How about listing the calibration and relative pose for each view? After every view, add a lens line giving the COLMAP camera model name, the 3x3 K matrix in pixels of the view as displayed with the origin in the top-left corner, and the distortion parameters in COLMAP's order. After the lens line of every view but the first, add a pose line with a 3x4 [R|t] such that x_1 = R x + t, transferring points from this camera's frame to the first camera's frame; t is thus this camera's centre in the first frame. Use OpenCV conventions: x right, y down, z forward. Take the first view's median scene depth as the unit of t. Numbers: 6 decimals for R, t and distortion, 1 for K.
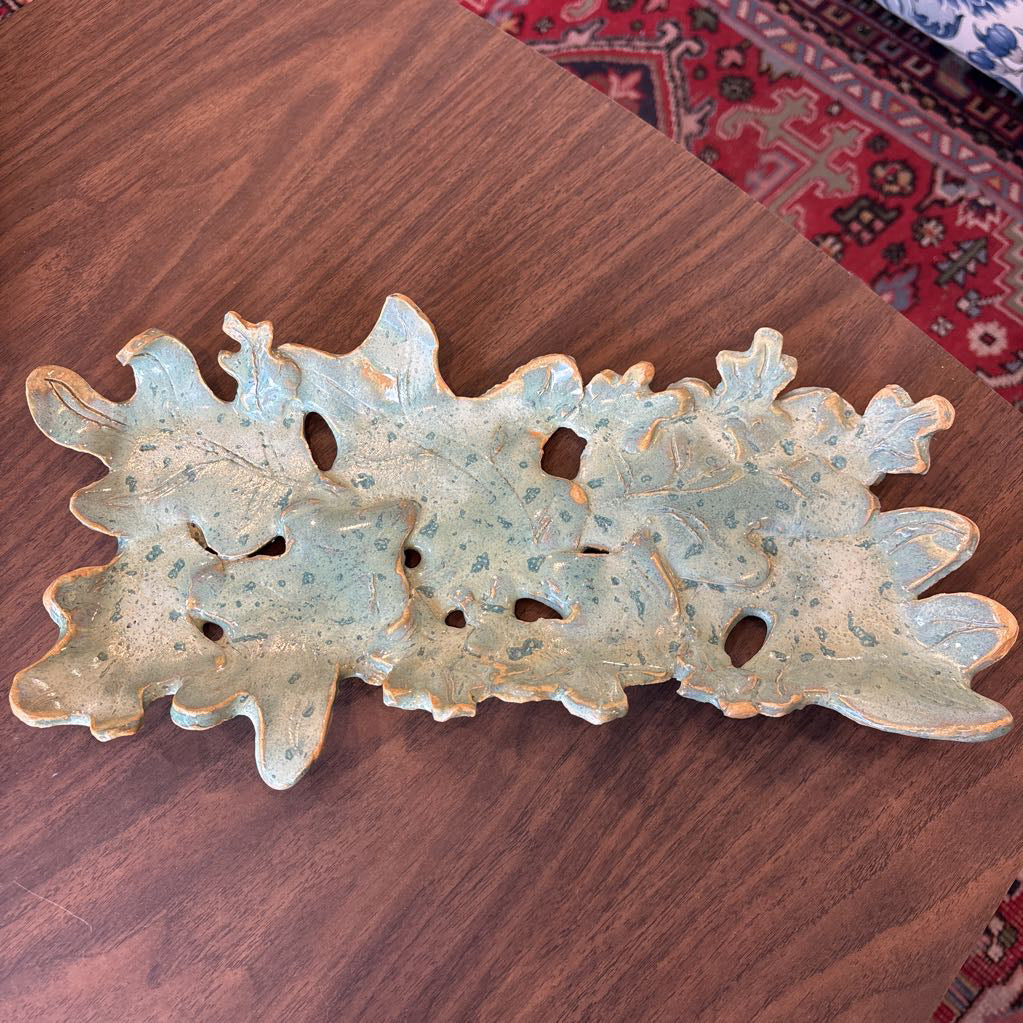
lens RADIAL K [[1066.1, 0, 510.3], [0, 1066.1, 514.0], [0, 0, 1]] dist [-0.003703, 0.000000]
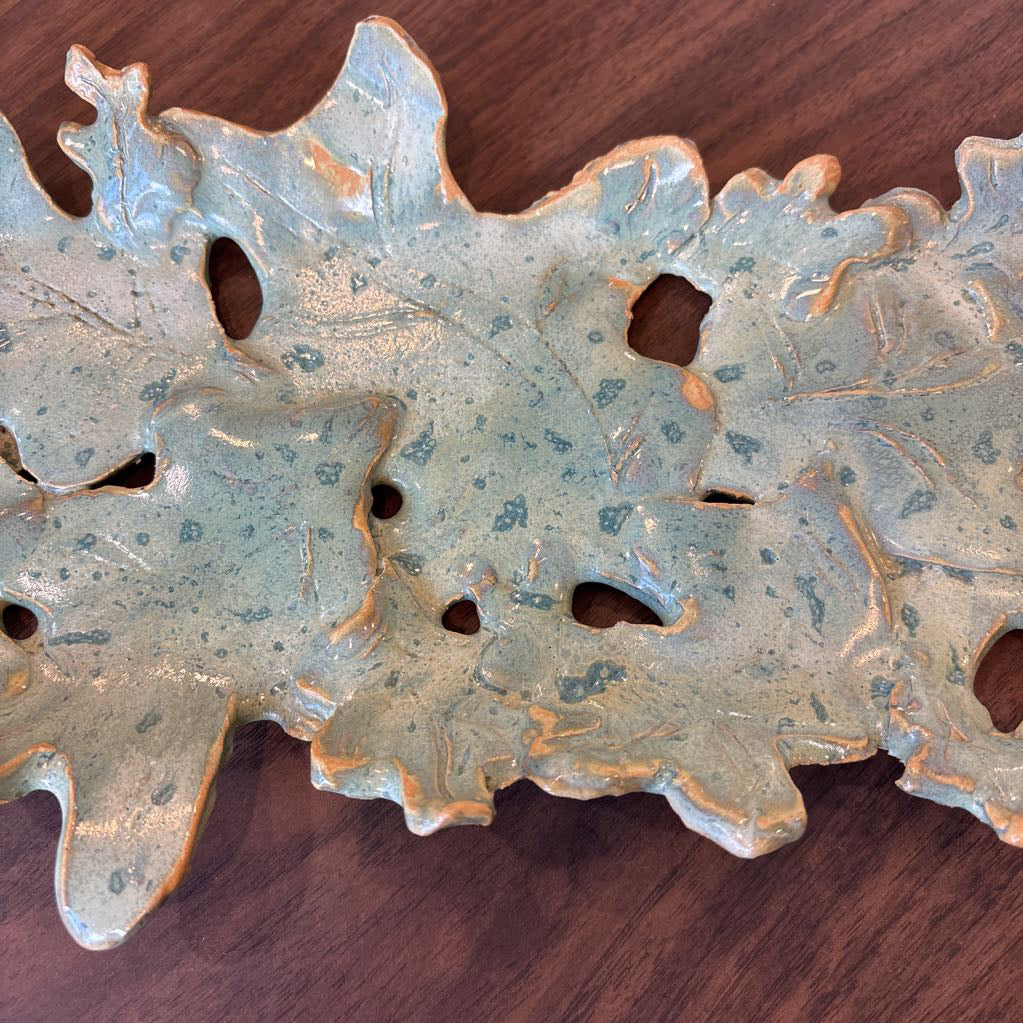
lens RADIAL K [[1066.1, 0, 508.9], [0, 1066.1, 528.9], [0, 0, 1]] dist [-0.003703, 0.000000]
pose [[0.999002, 0.032864, -0.030263, -0.012695], [-0.031217, 0.998087, 0.053373, 0.024993], [0.031960, -0.052375, 0.998116, 0.460126]]
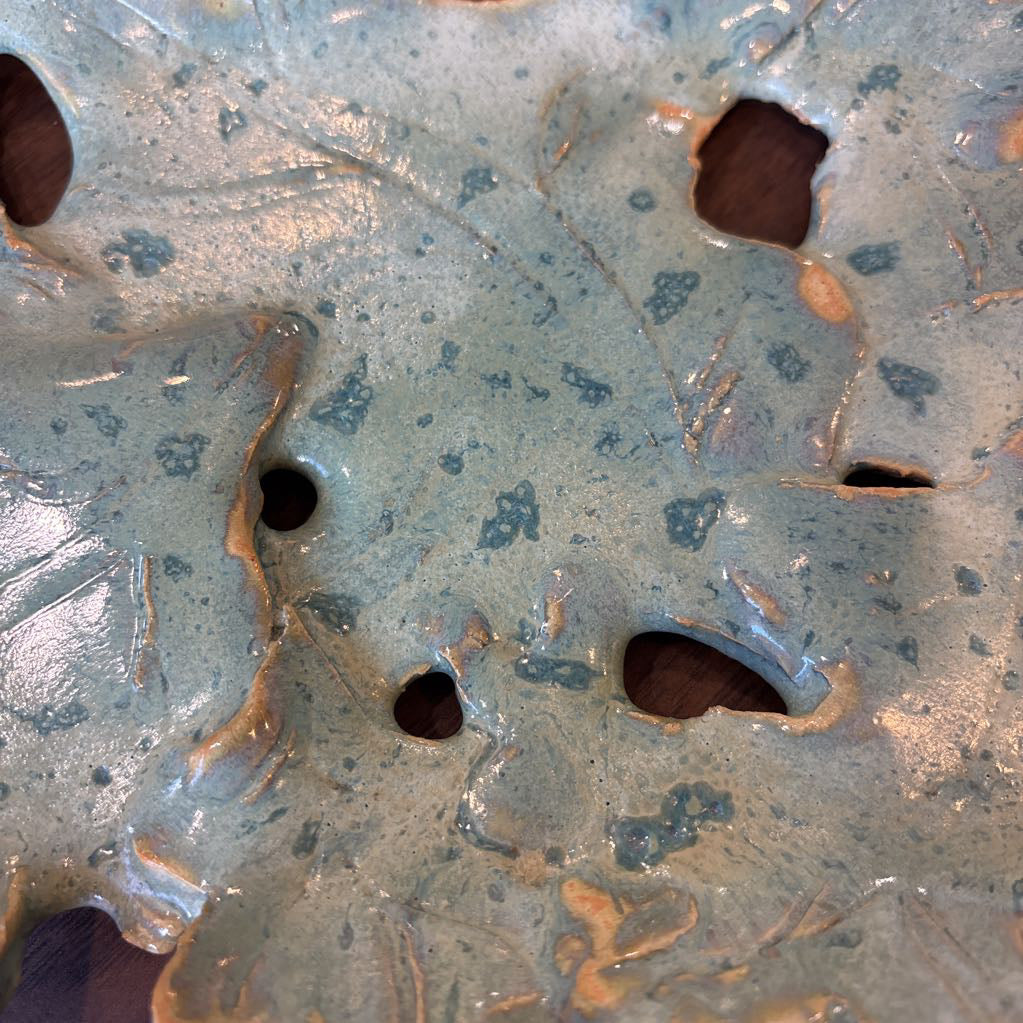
lens RADIAL K [[1109.0, 0, 514.5], [0, 1109.0, 525.7], [0, 0, 1]] dist [-0.037807, 0.000000]
pose [[0.999868, 0.000184, 0.016266, -0.031948], [-0.001982, 0.993860, 0.110629, 0.013786], [-0.016146, -0.110647, 0.993729, 0.683252]]
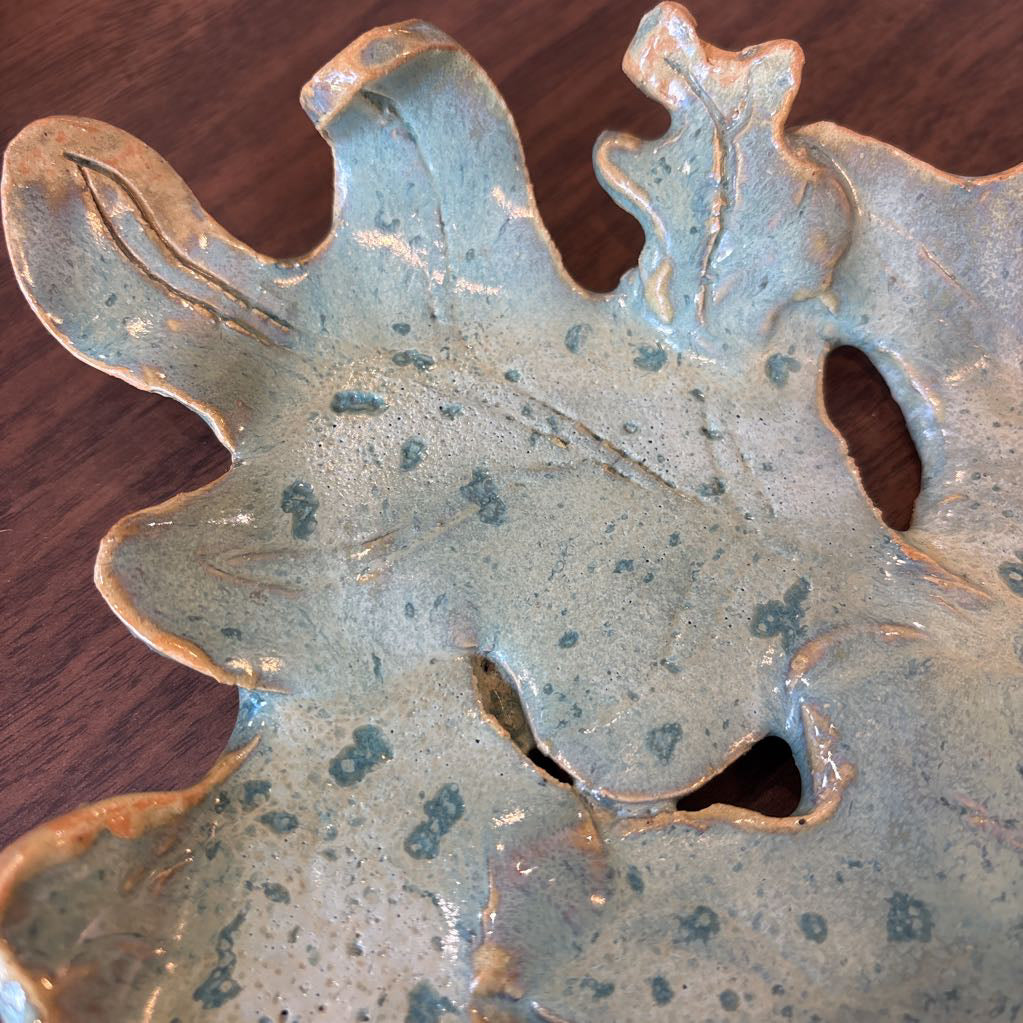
lens RADIAL K [[1109.0, 0, 511.0], [0, 1109.0, 512.5], [0, 0, 1]] dist [-0.037807, 0.000000]
pose [[0.994247, 0.102406, -0.031388, -0.292568], [-0.103280, 0.994269, -0.027612, -0.026174], [0.028380, 0.030695, 0.999126, 0.700545]]
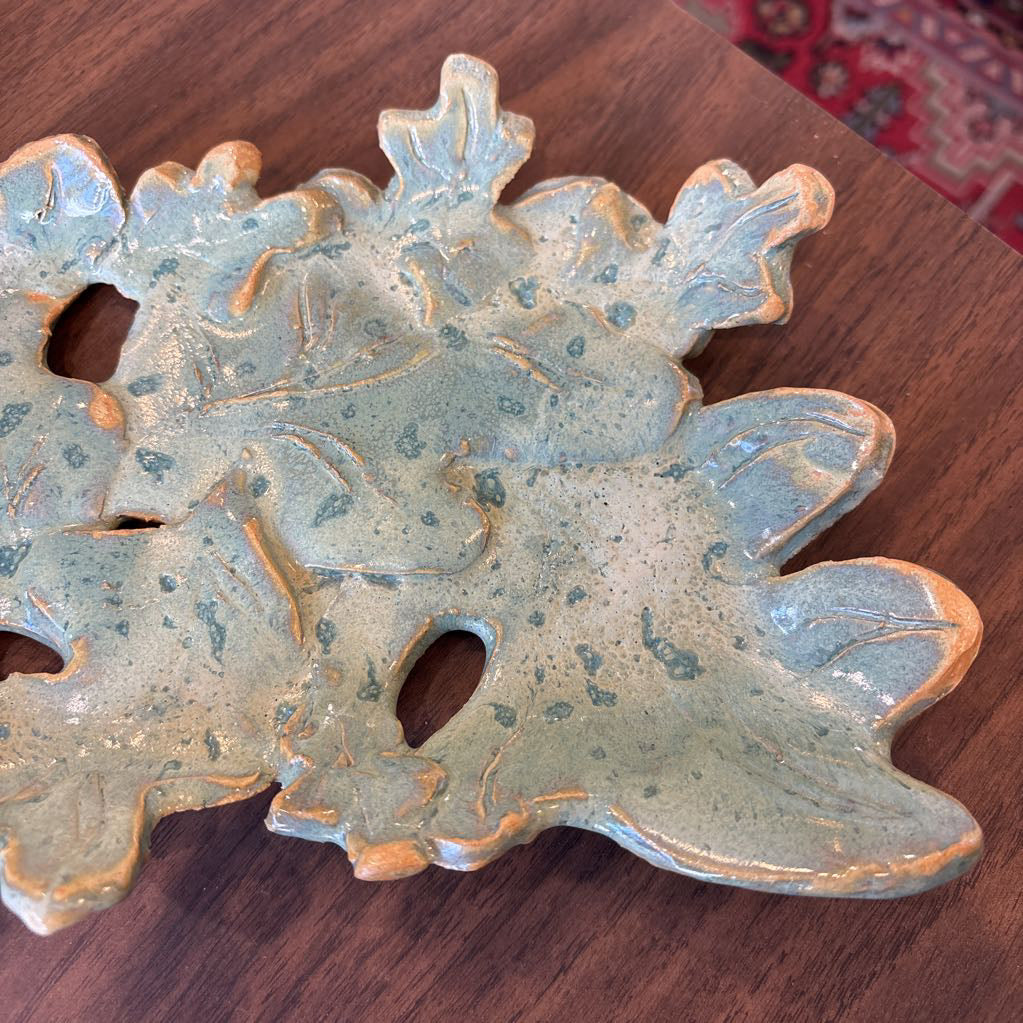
lens RADIAL K [[1066.1, 0, 517.4], [0, 1066.1, 510.3], [0, 0, 1]] dist [-0.003703, 0.000000]
pose [[0.995808, -0.071405, 0.057166, 0.227330], [0.068547, 0.996369, 0.050495, 0.016250], [-0.060564, -0.046364, 0.997087, 0.497915]]
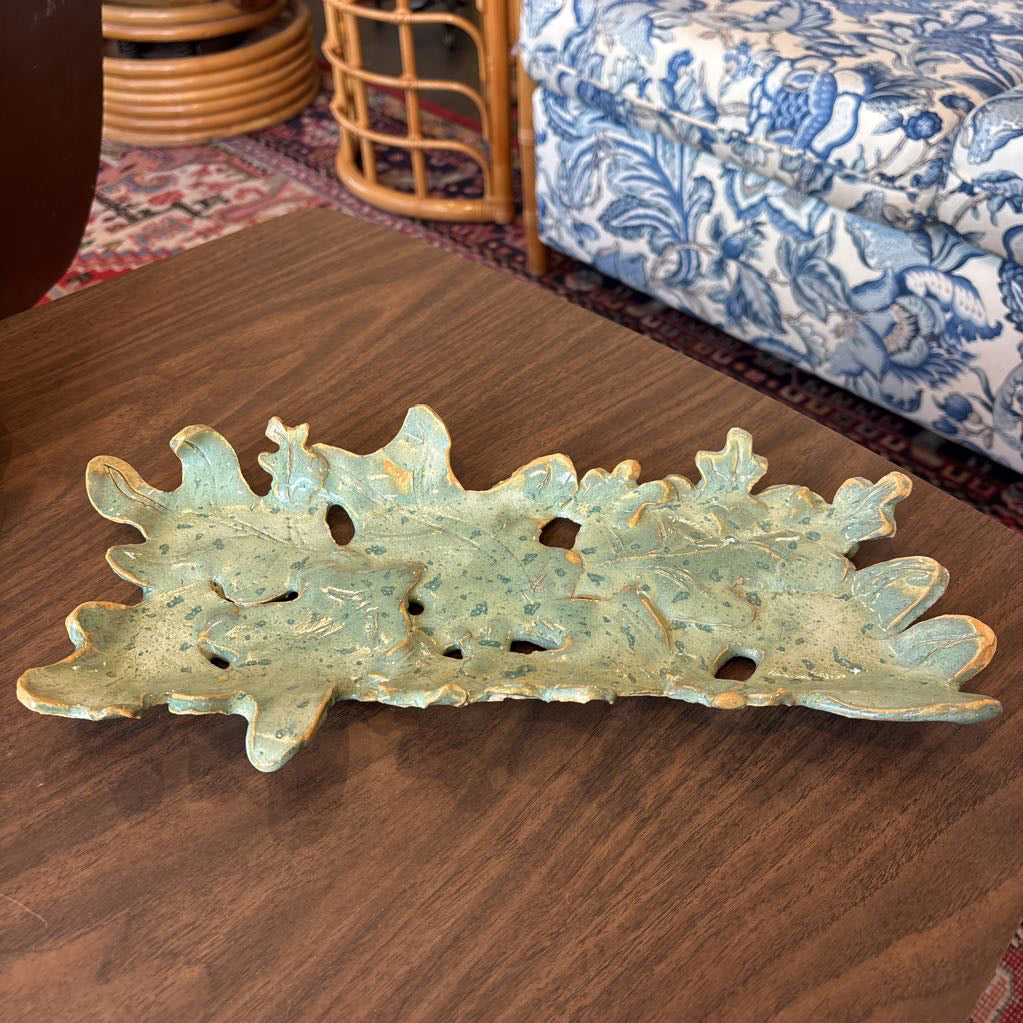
lens RADIAL K [[1066.1, 0, 512.4], [0, 1066.1, 502.4], [0, 0, 1]] dist [-0.003703, 0.000000]
pose [[0.999451, 0.010795, -0.031337, 0.036598], [-0.023646, 0.894744, -0.445953, 0.420772], [0.023225, 0.446449, 0.894508, 0.007312]]
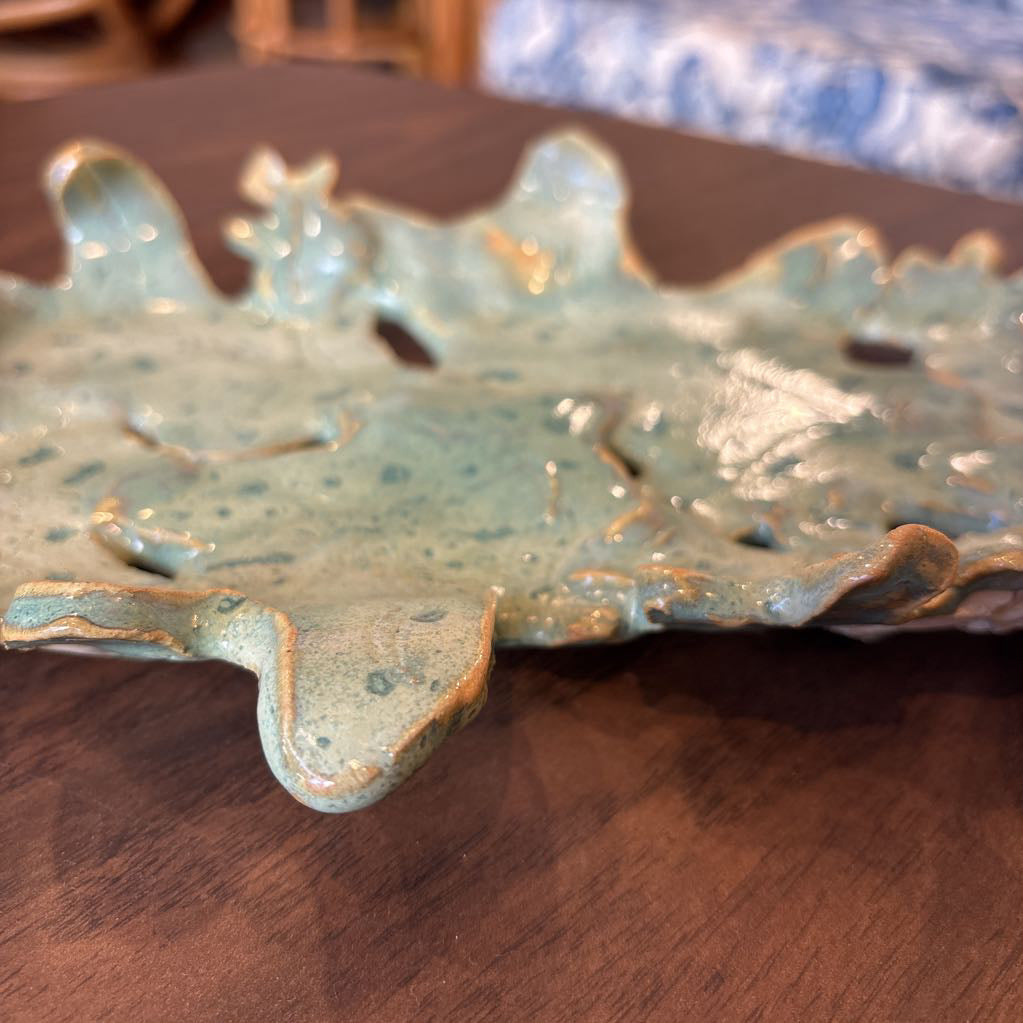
lens RADIAL K [[1109.0, 0, 506.1], [0, 1109.0, 524.1], [0, 0, 1]] dist [-0.037807, 0.000000]
pose [[0.998425, 0.008044, 0.055518, -0.168383], [0.024827, 0.824114, -0.565879, 0.323335], [-0.050305, 0.566366, 0.822617, 0.640889]]
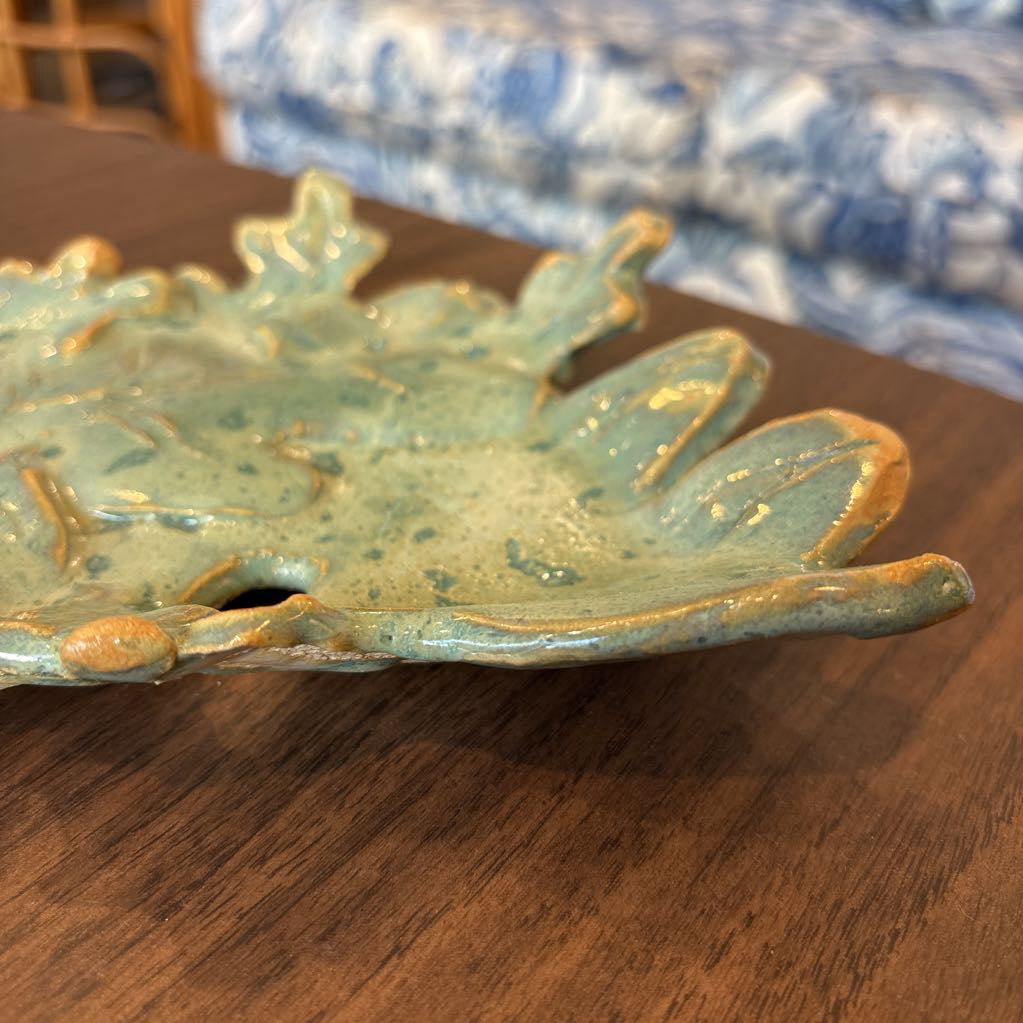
lens RADIAL K [[1109.0, 0, 515.0], [0, 1109.0, 501.1], [0, 0, 1]] dist [-0.037807, 0.000000]
pose [[0.987023, -0.043165, 0.154666, 0.249540], [0.123910, 0.817368, -0.562633, 0.303074], [-0.102133, 0.574497, 0.812110, 0.637668]]
